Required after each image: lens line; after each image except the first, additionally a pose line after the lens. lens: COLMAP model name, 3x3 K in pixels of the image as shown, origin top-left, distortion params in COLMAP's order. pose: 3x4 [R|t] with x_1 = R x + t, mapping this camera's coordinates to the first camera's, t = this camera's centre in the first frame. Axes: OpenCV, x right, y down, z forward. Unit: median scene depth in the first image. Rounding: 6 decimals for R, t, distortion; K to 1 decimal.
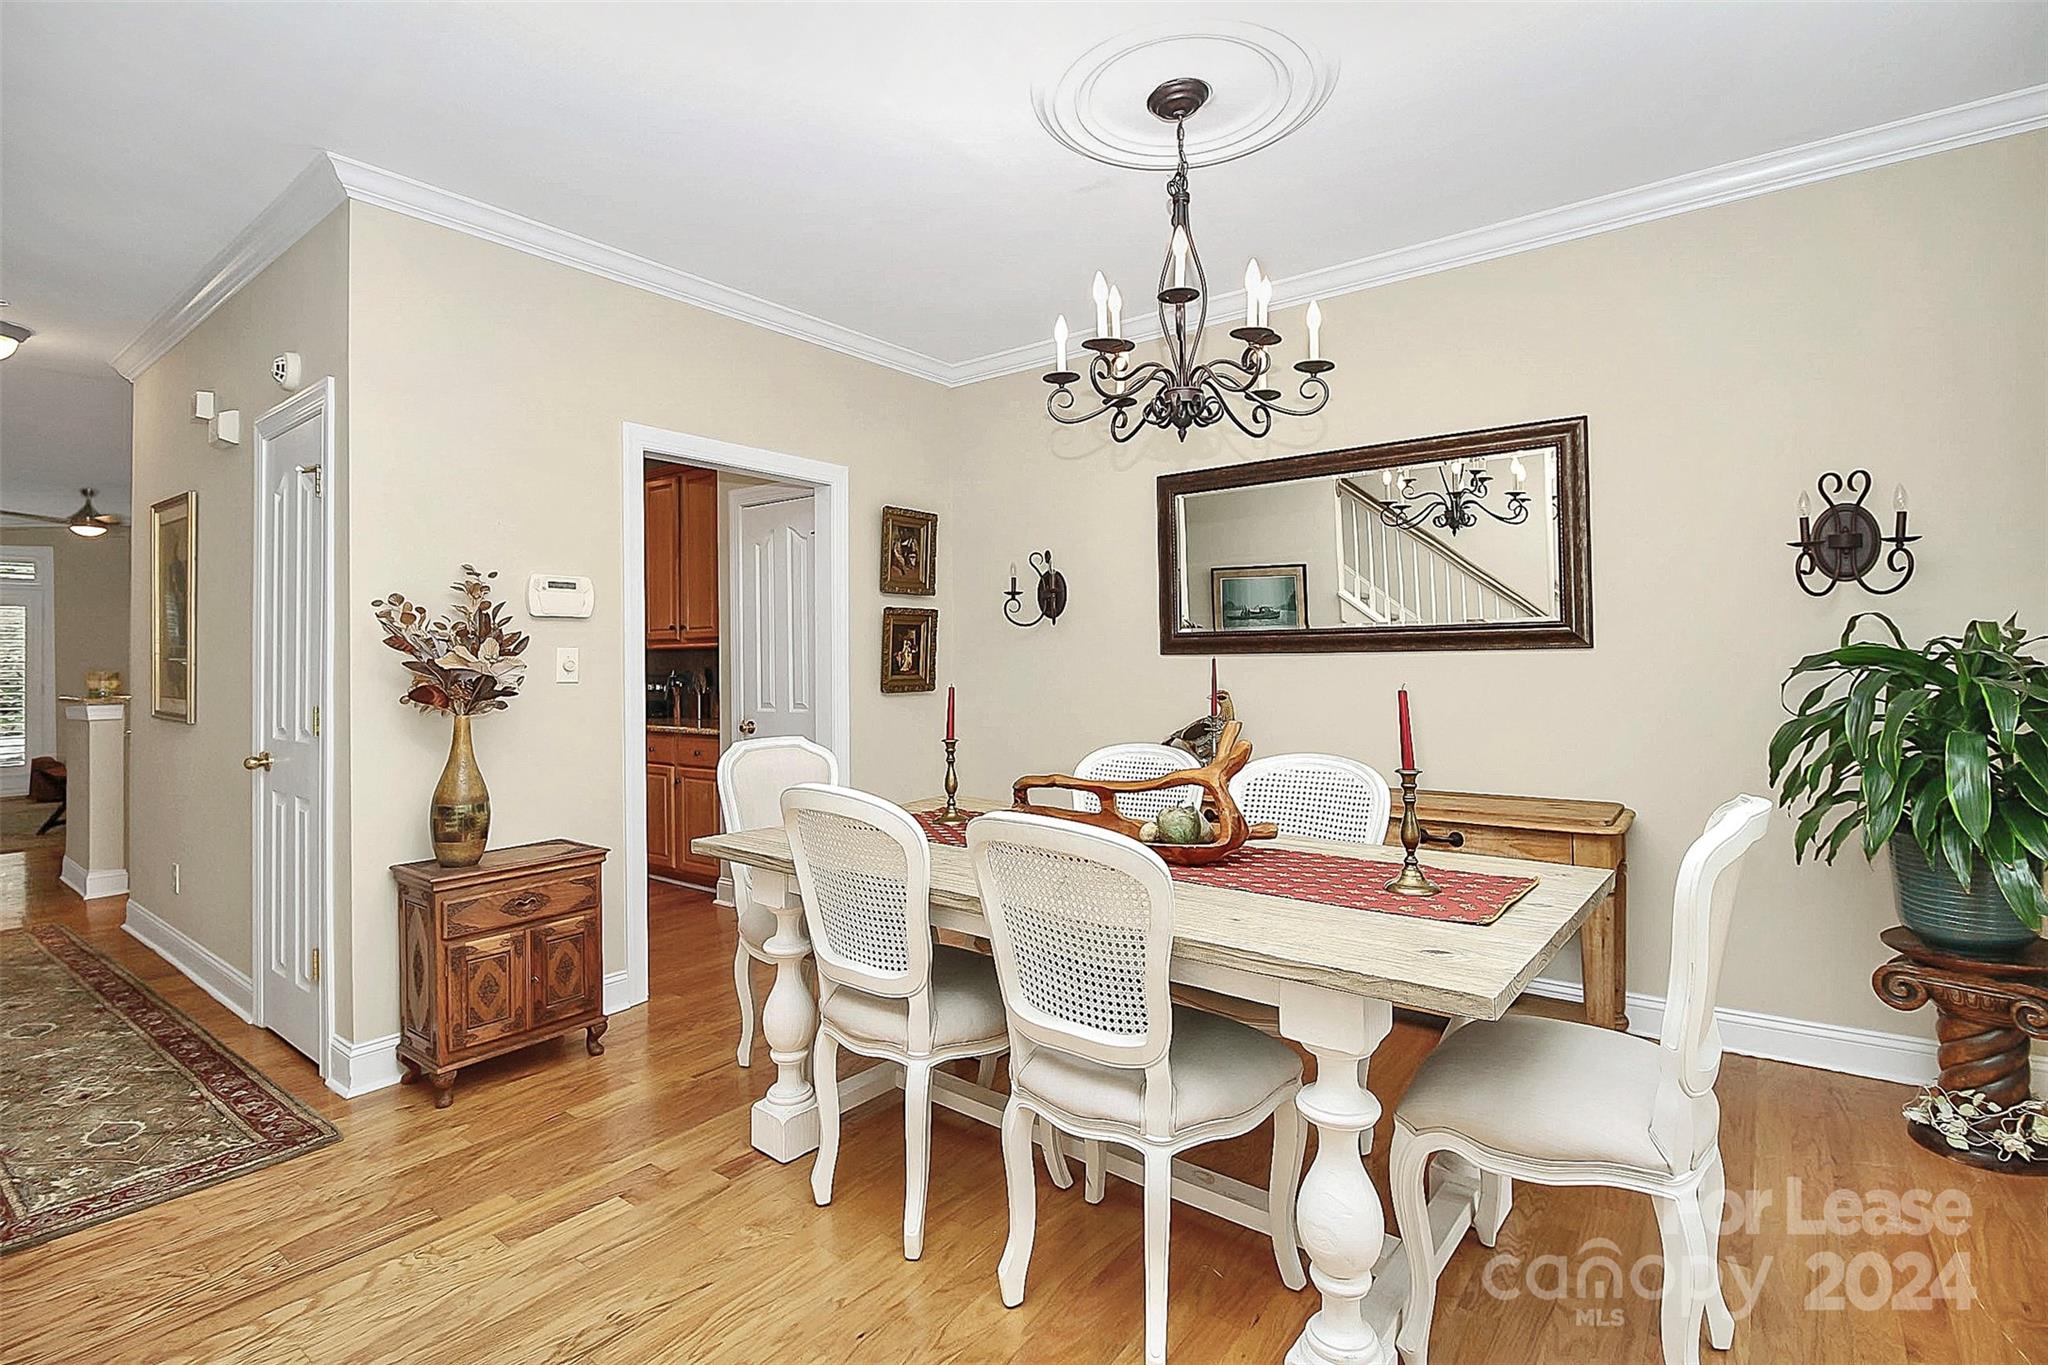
lens RADIAL K [[981.8, 0, 1023.8], [0, 981.8, 665.0], [0, 0, 1]] dist [-0.000927, -0.001660]
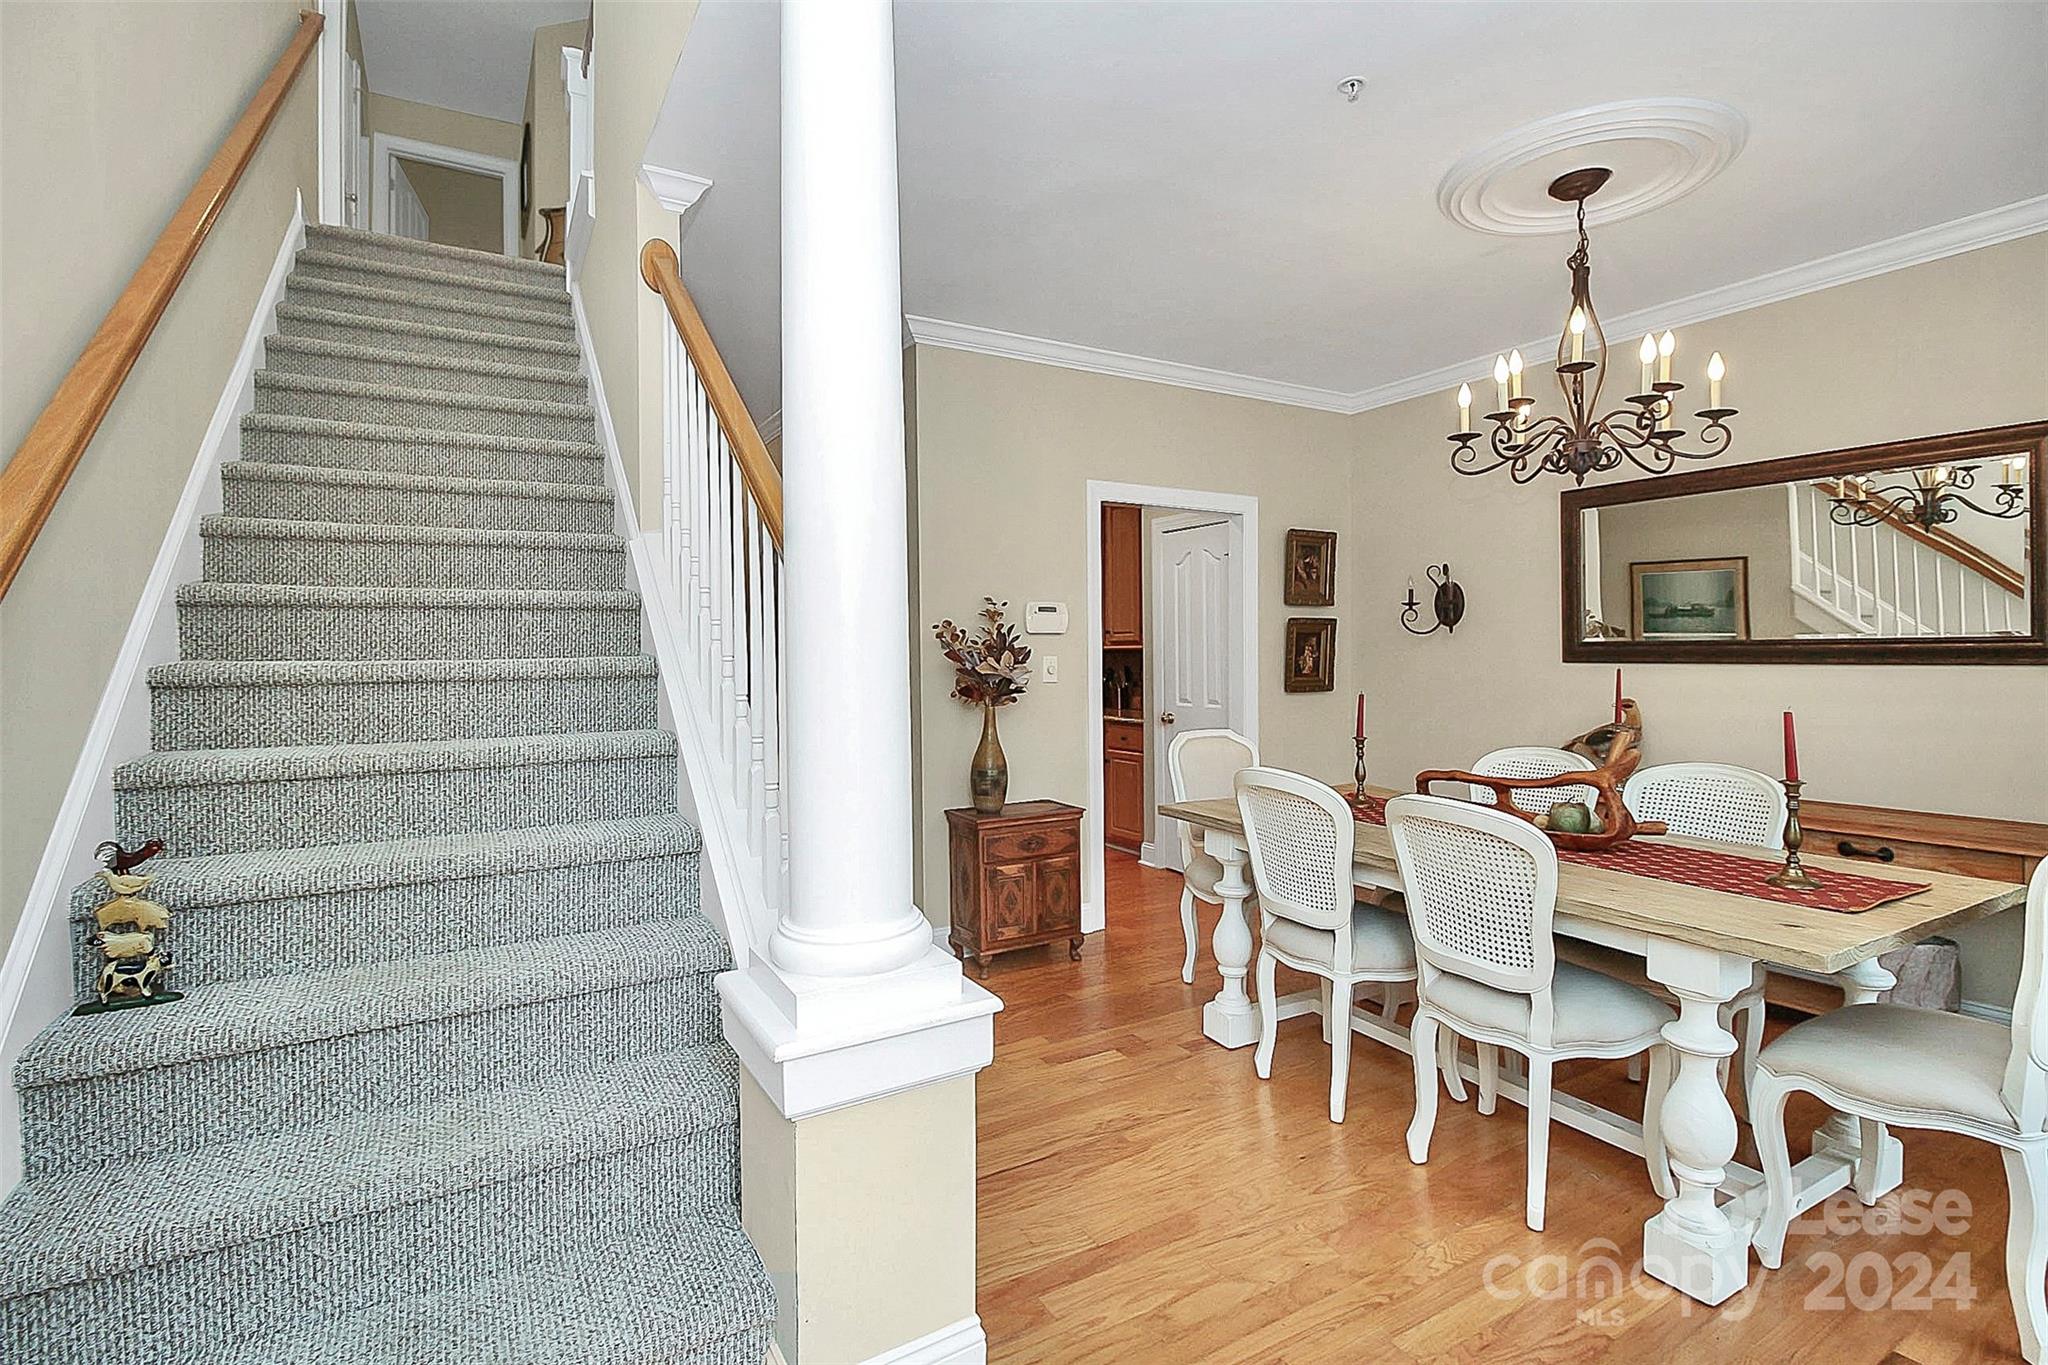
lens RADIAL K [[939.9, 0, 1021.5], [0, 939.9, 667.4], [0, 0, 1]] dist [0.000503, -0.012659]
pose [[0.923992, 0.010482, -0.382268, -0.018812], [-0.006010, 0.999899, 0.012892, -0.024270], [0.382364, -0.009614, 0.923962, -0.246261]]
